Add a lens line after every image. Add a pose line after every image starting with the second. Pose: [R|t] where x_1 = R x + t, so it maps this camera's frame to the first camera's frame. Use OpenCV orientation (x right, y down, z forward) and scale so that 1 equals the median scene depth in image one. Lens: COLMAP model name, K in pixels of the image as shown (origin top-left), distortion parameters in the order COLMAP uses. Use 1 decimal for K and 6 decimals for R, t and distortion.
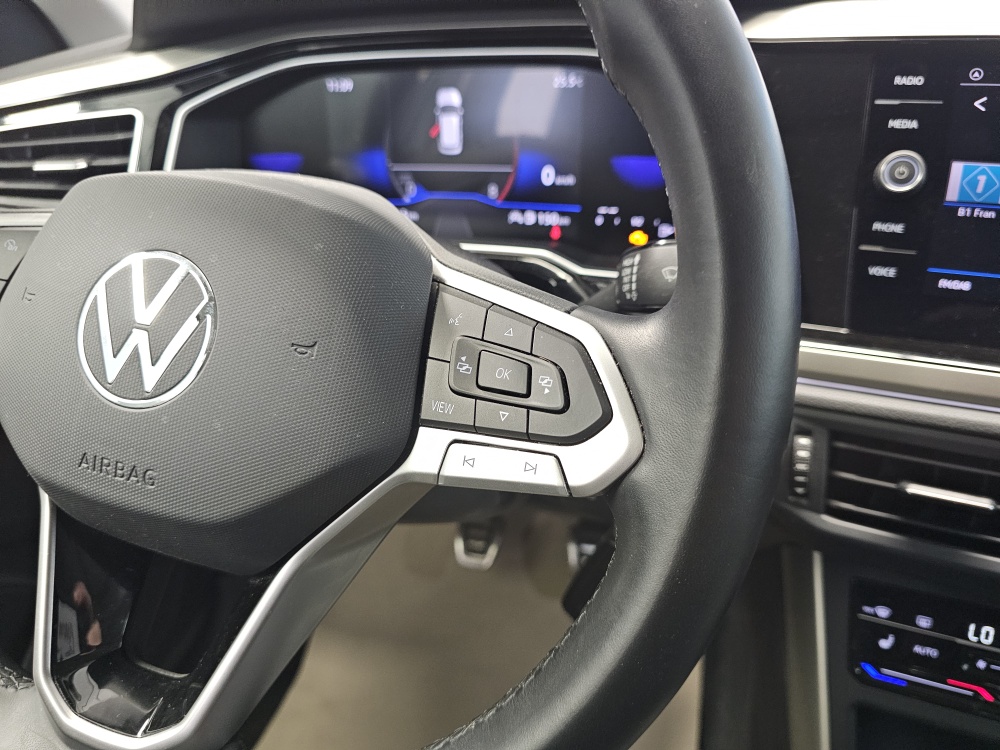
lens RADIAL K [[685.5, 0, 519.6], [0, 685.5, 375.8], [0, 0, 1]] dist [0.004457, -0.031086]
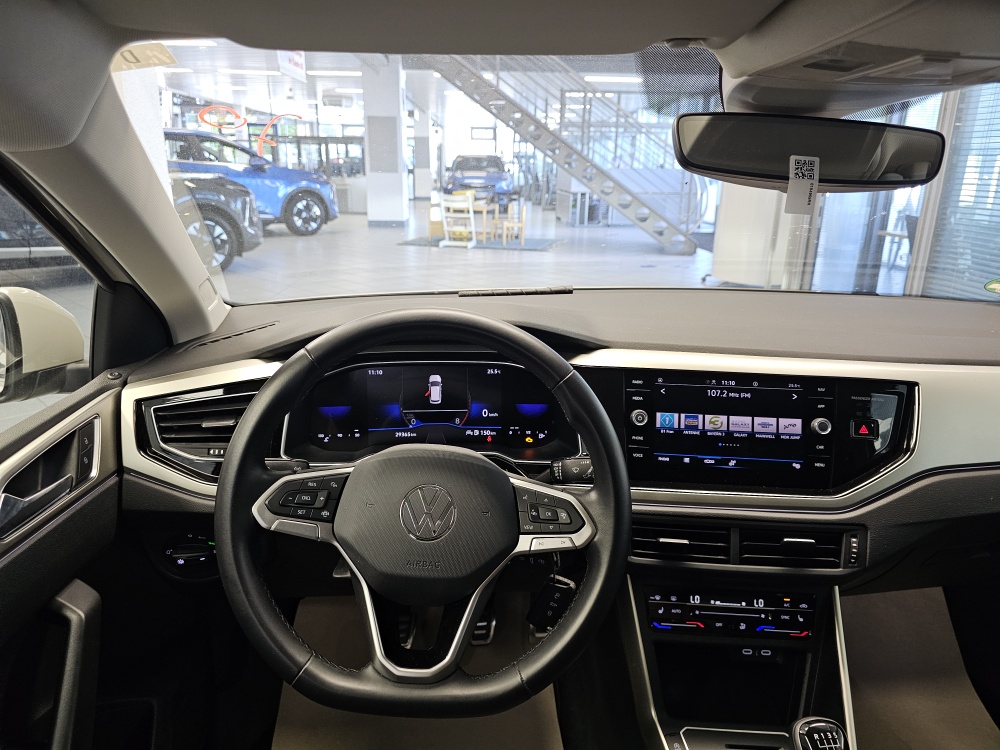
lens RADIAL K [[680.1, 0, 501.0], [0, 680.1, 364.6], [0, 0, 1]] dist [0.027312, -0.034330]
pose [[0.941459, -0.043821, 0.334267, -0.800409], [0.105966, 0.979728, -0.170014, -0.107970], [-0.320041, 0.195482, 0.927017, -1.281295]]
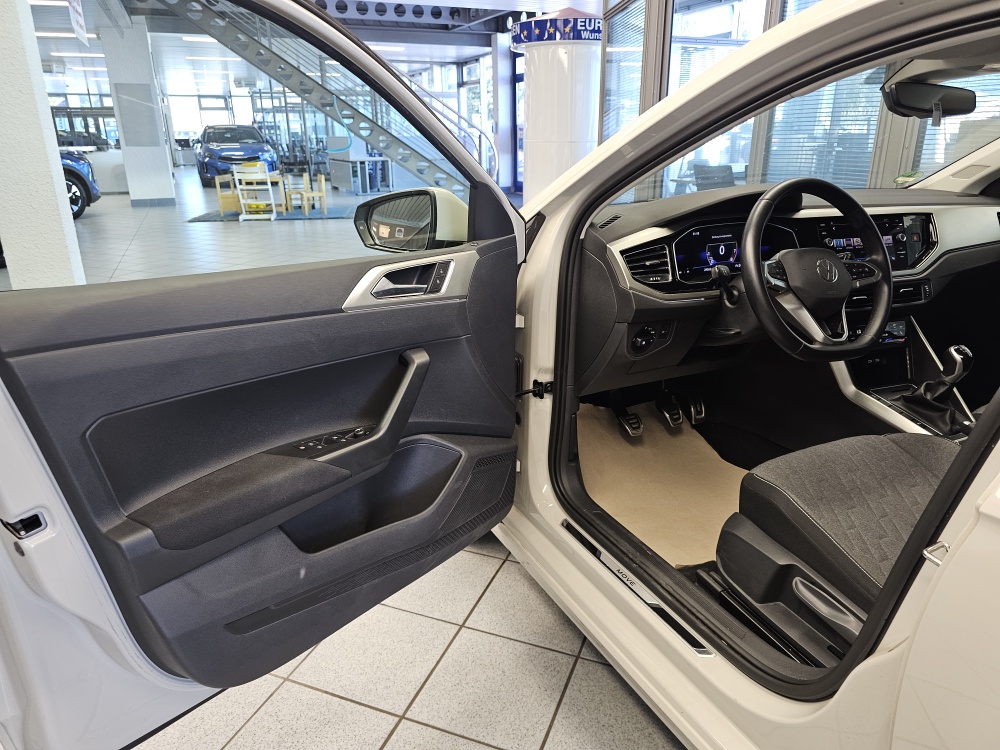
lens RADIAL K [[680.1, 0, 501.0], [0, 680.1, 364.6], [0, 0, 1]] dist [0.027312, -0.034330]
pose [[0.746854, -0.181850, 0.639640, -4.568572], [0.284167, 0.956911, -0.059748, 0.177589], [-0.601214, 0.226388, 0.766349, -1.216208]]
